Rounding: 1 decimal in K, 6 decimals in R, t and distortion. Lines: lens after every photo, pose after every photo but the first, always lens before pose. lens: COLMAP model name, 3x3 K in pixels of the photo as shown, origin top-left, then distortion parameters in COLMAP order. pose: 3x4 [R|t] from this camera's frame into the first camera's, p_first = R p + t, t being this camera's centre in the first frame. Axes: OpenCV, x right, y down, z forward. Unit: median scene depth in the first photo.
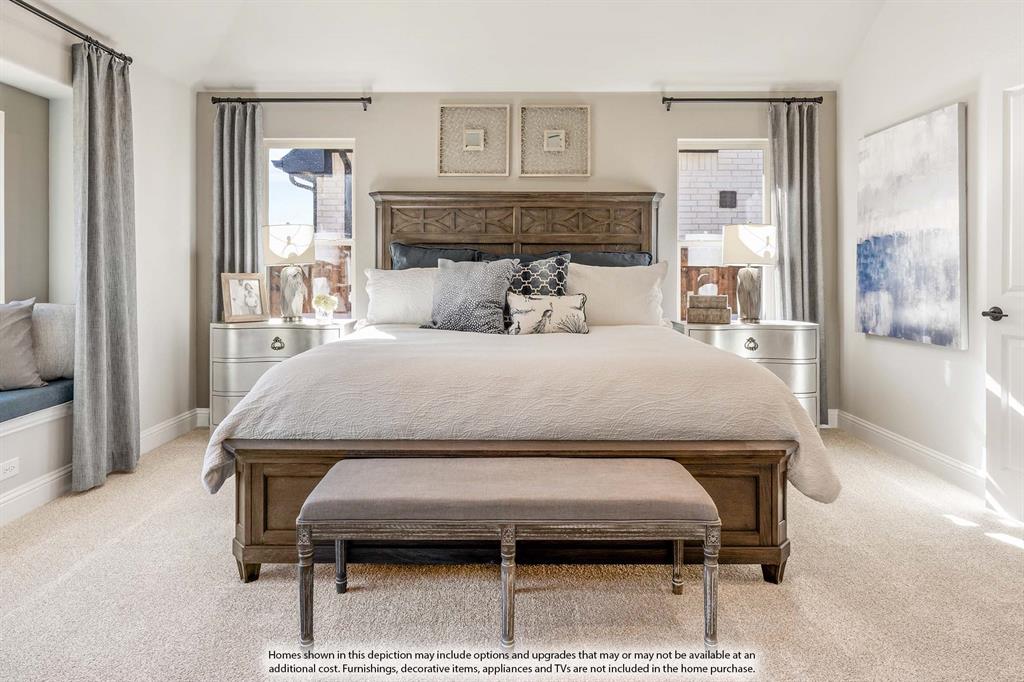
lens RADIAL K [[615.6, 0, 524.0], [0, 615.6, 265.1], [0, 0, 1]] dist [-0.002079, 0.000345]
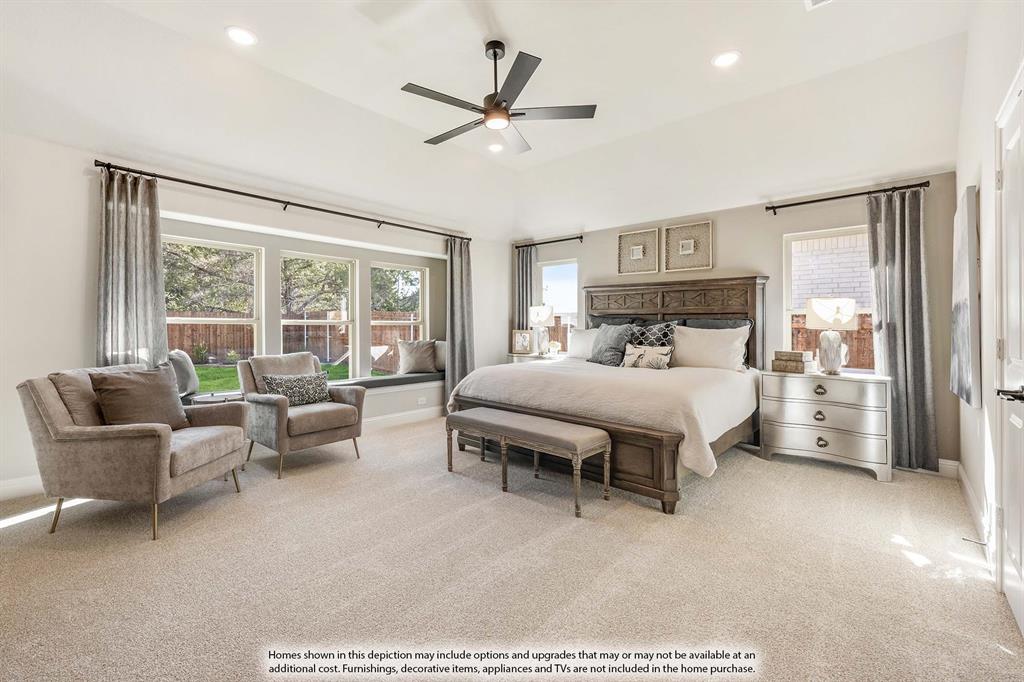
lens RADIAL K [[428.8, 0, 515.5], [0, 428.8, 325.8], [0, 0, 1]] dist [-0.001264, -0.000033]
pose [[0.750667, 0.006024, -0.660654, 0.472329], [-0.005189, 0.999981, 0.003223, -0.006377], [0.660661, 0.001009, 0.750684, -0.098956]]
